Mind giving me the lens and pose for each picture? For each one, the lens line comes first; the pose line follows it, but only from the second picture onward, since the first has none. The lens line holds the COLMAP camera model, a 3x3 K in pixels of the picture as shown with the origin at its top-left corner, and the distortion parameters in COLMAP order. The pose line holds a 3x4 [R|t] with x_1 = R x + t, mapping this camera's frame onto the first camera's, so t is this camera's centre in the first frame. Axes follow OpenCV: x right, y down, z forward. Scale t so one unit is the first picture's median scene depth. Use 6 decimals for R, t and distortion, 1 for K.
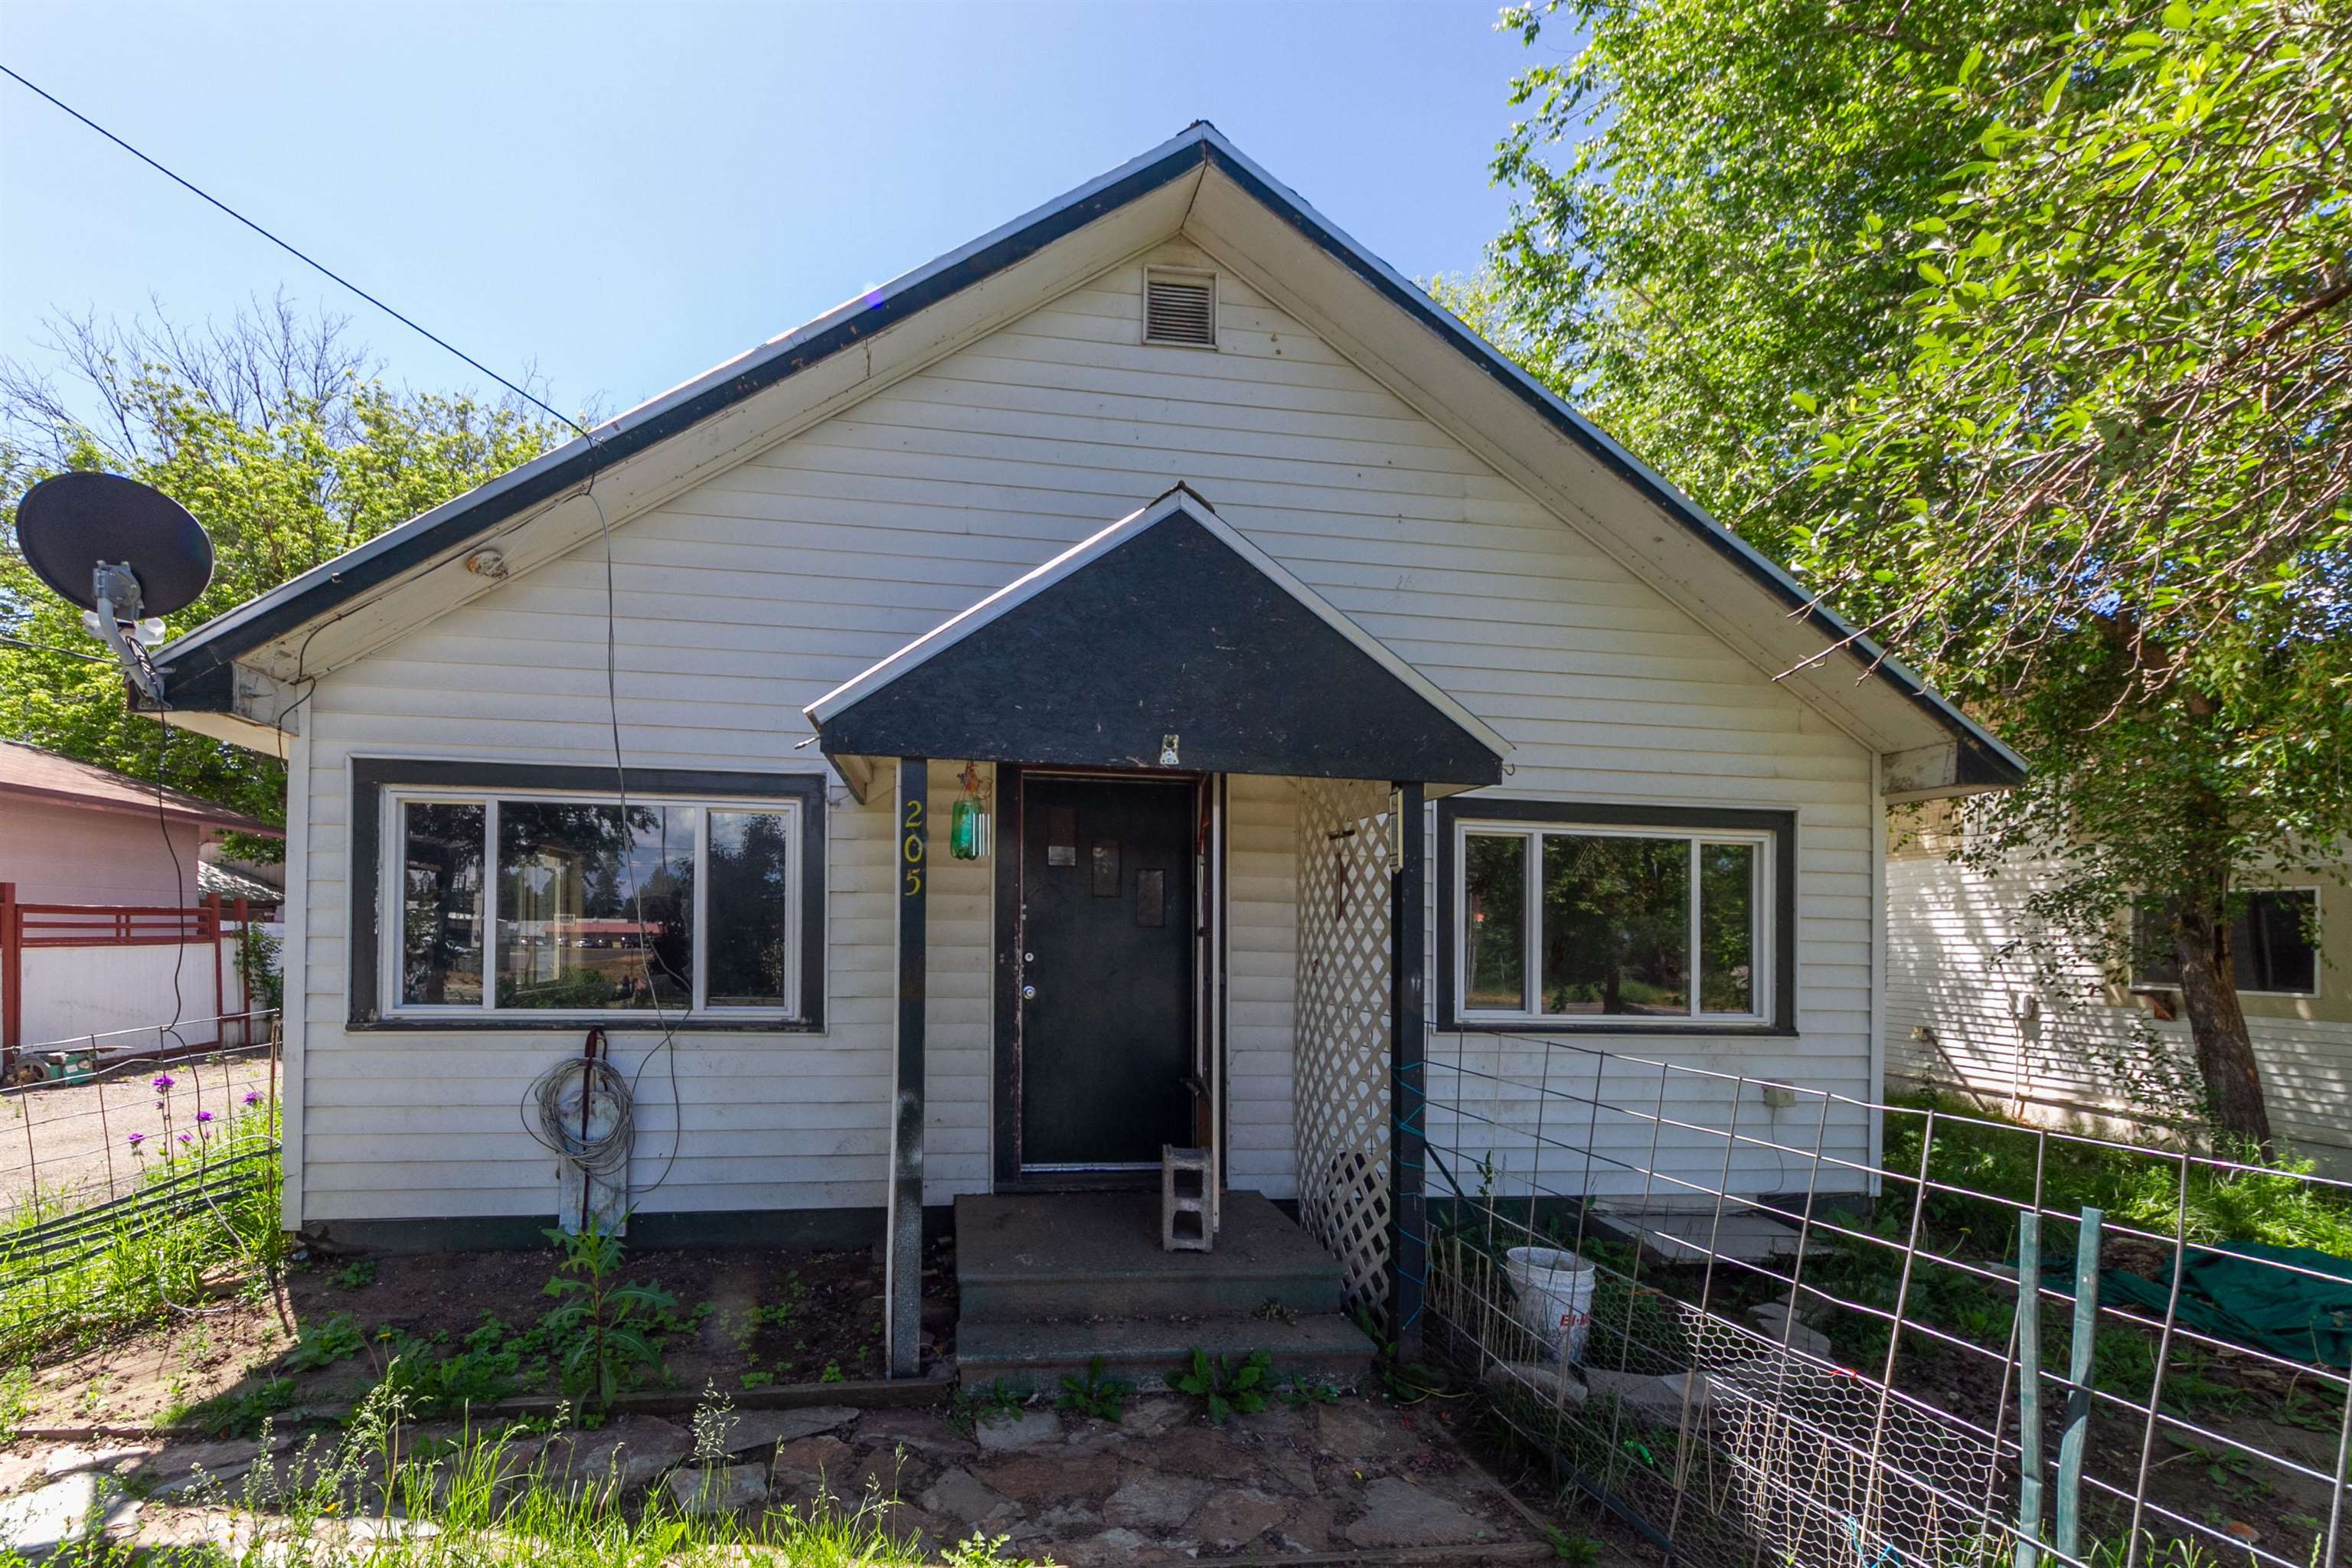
lens RADIAL K [[928.6, 0, 1087.2], [0, 928.6, 916.0], [0, 0, 1]] dist [0.000291, -0.000057]
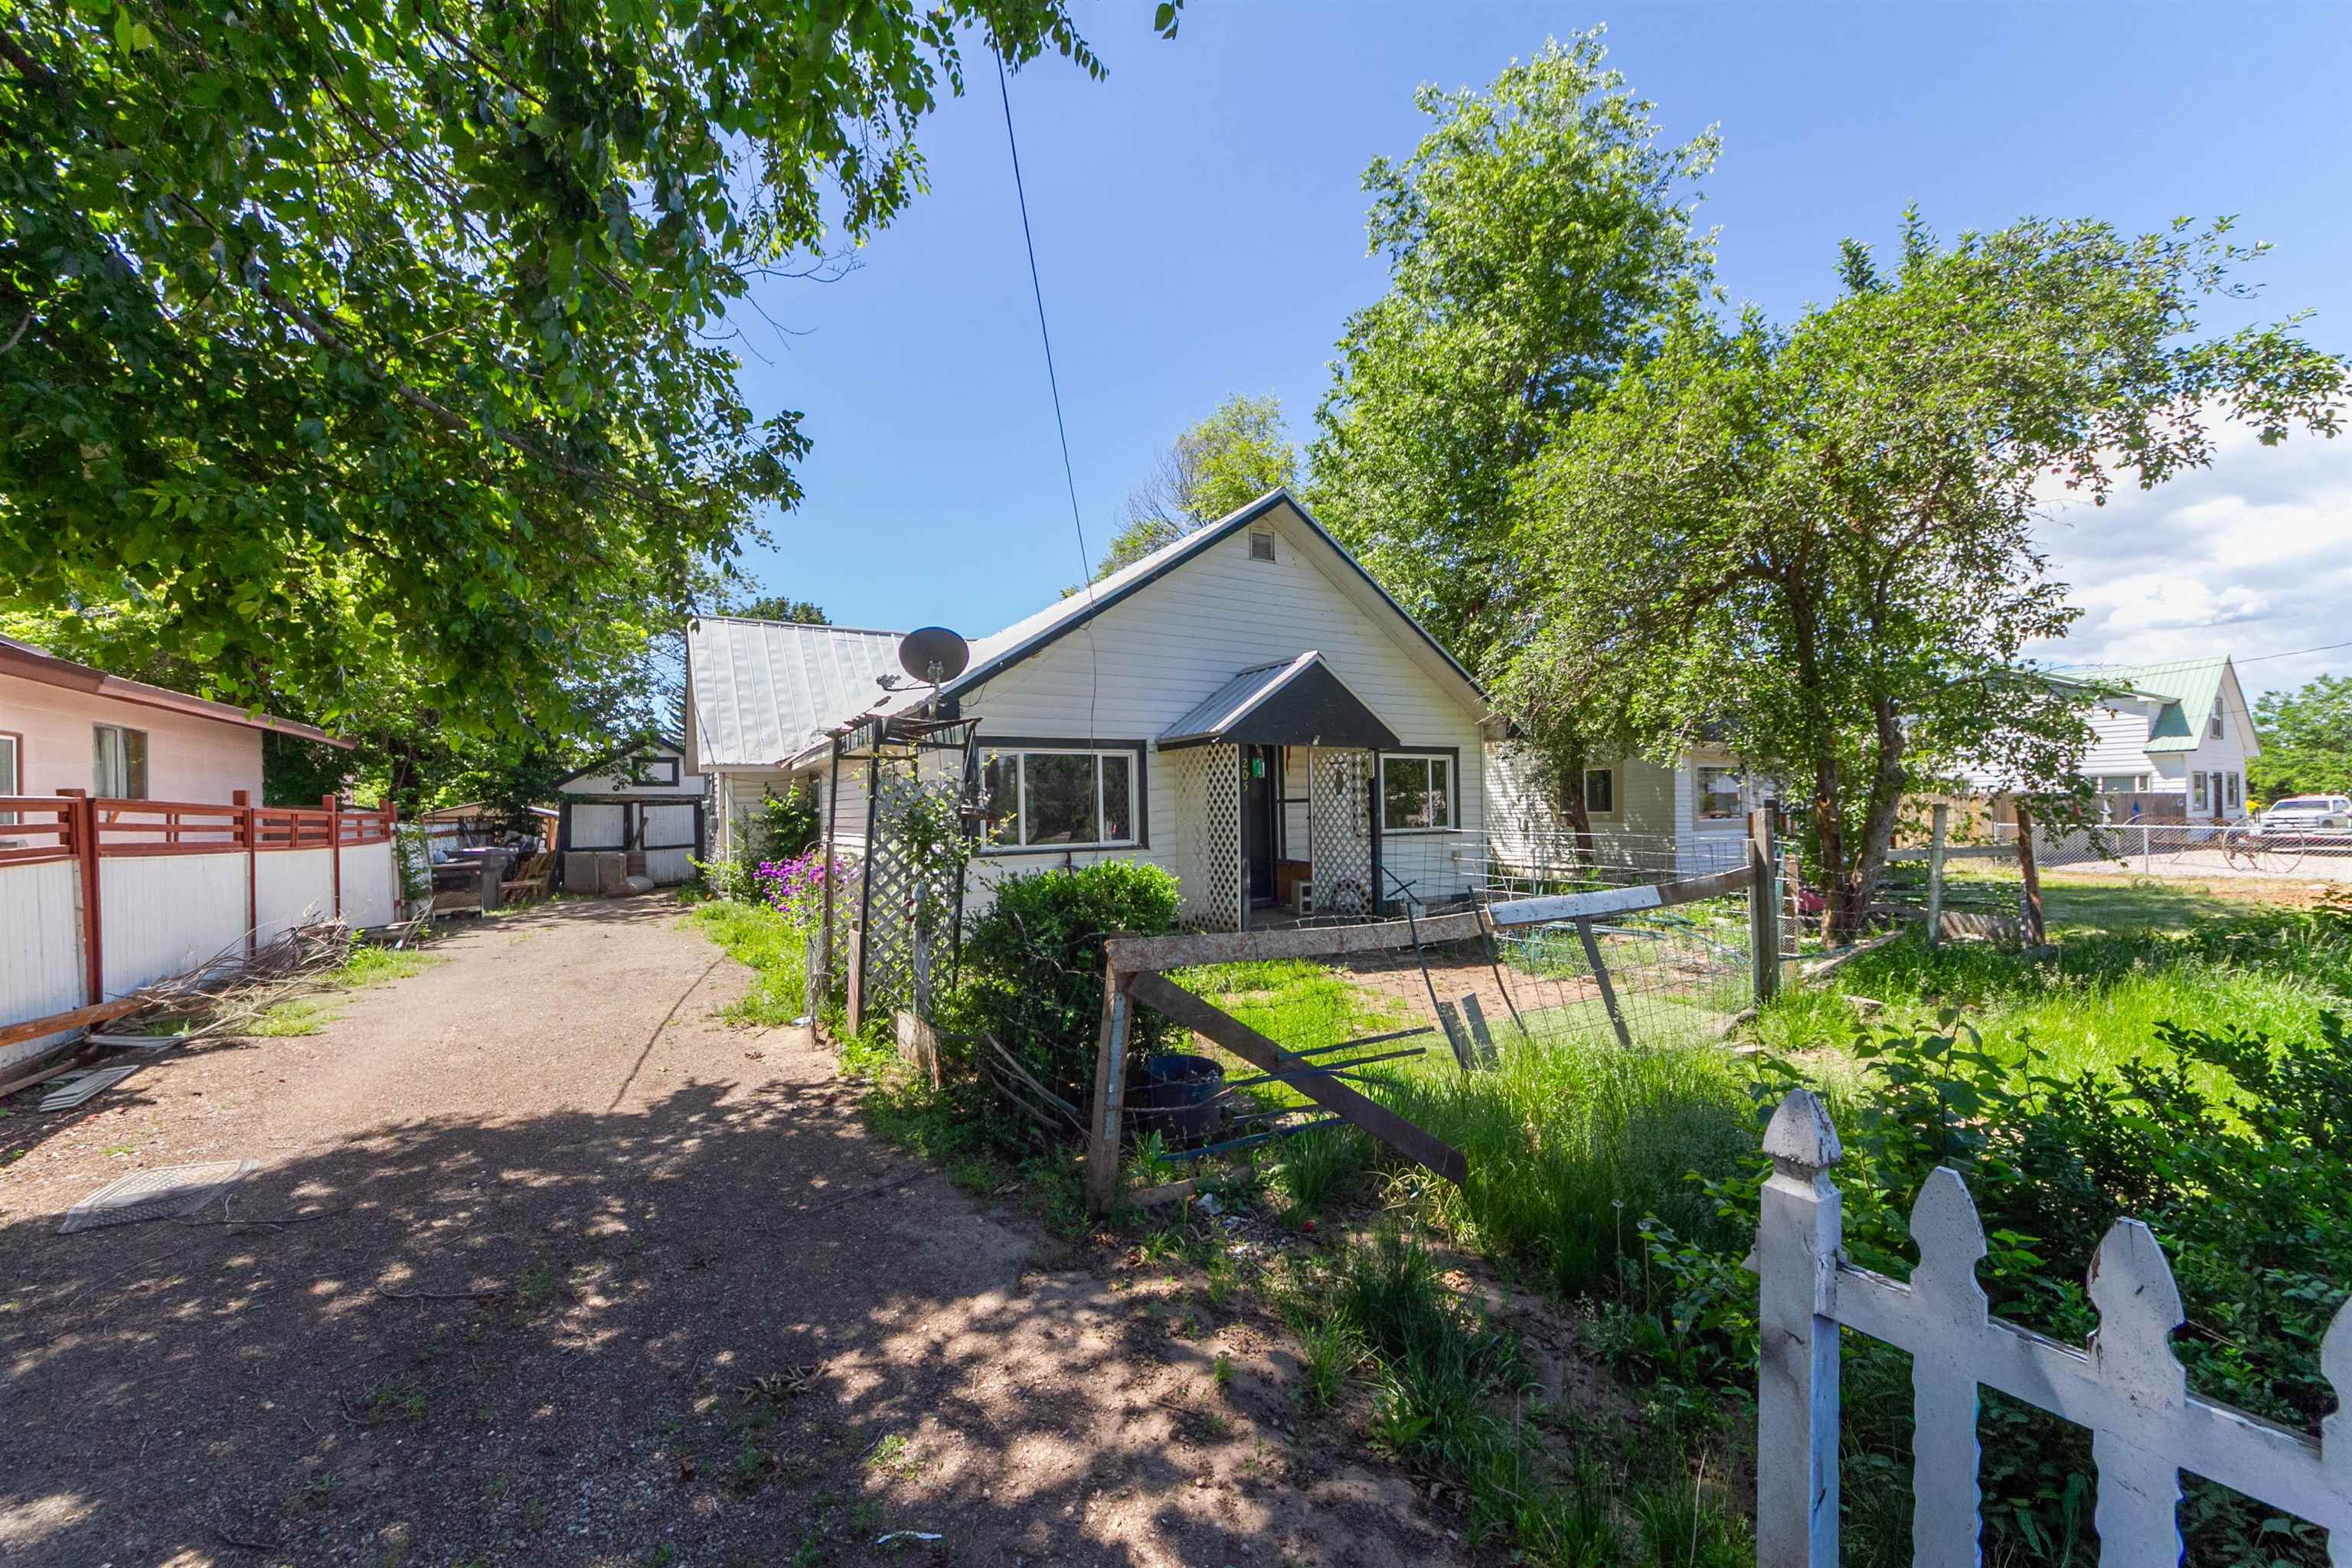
lens RADIAL K [[874.5, 0, 1176.0], [0, 874.5, 784.0], [0, 0, 1]] dist [0.000316, 0.000005]
pose [[0.910966, -0.024357, 0.411761, -0.948206], [0.026149, 0.999657, 0.001283, -0.034390], [-0.411651, 0.009599, 0.911291, -0.881756]]
